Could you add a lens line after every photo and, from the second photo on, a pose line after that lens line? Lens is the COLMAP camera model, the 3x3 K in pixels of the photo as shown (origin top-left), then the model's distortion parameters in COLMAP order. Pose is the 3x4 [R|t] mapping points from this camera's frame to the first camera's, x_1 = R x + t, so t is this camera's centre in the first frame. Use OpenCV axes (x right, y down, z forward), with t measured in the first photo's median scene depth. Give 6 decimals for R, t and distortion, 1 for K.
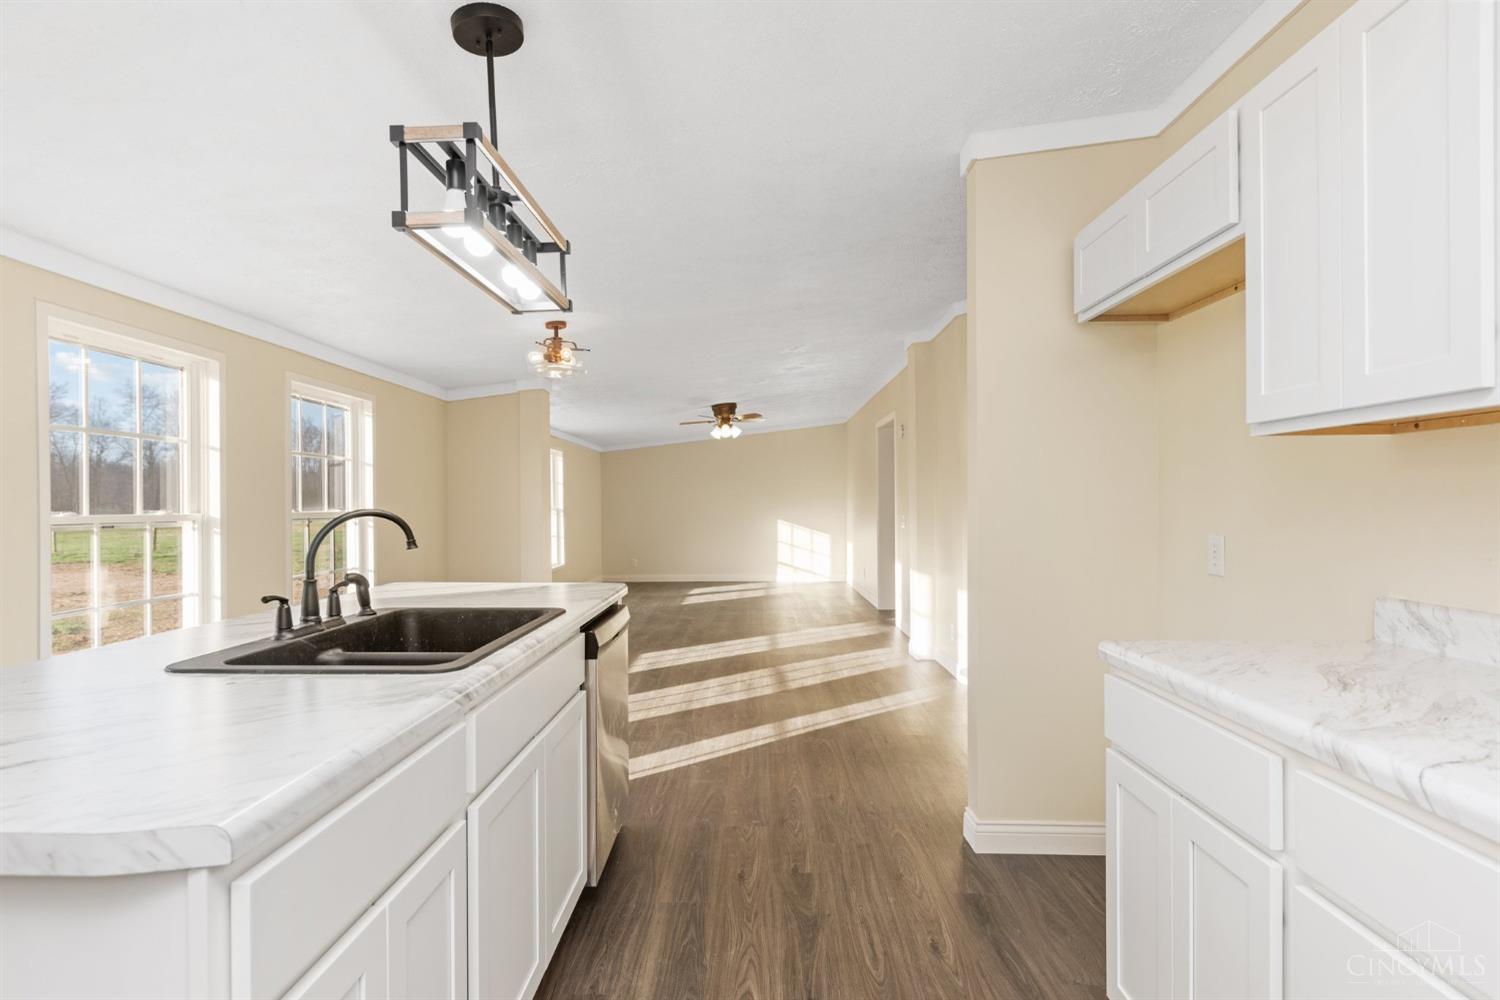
lens RADIAL K [[761.6, 0, 724.9], [0, 761.6, 506.8], [0, 0, 1]] dist [0.000504, 0.000265]
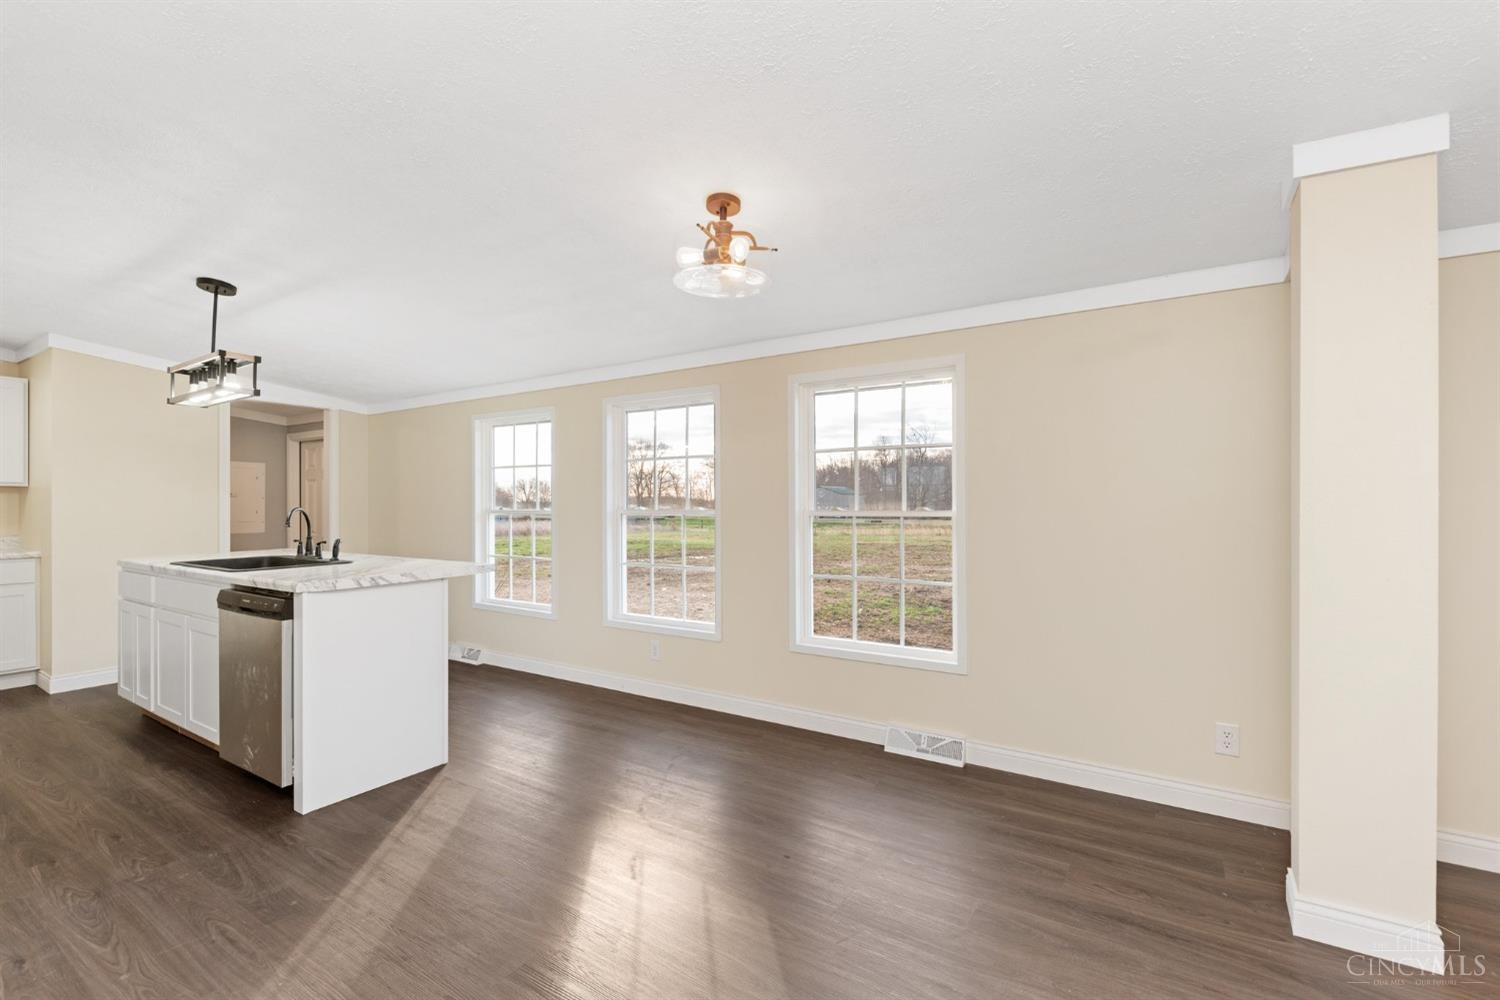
lens RADIAL K [[671.1, 0, 743.9], [0, 671.1, 505.4], [0, 0, 1]] dist [-0.003118, -0.000427]
pose [[-0.511377, 0.007889, -0.859320, 0.333889], [-0.000703, 0.999954, 0.009598, -0.012340], [0.859356, 0.005512, -0.511348, 1.960751]]
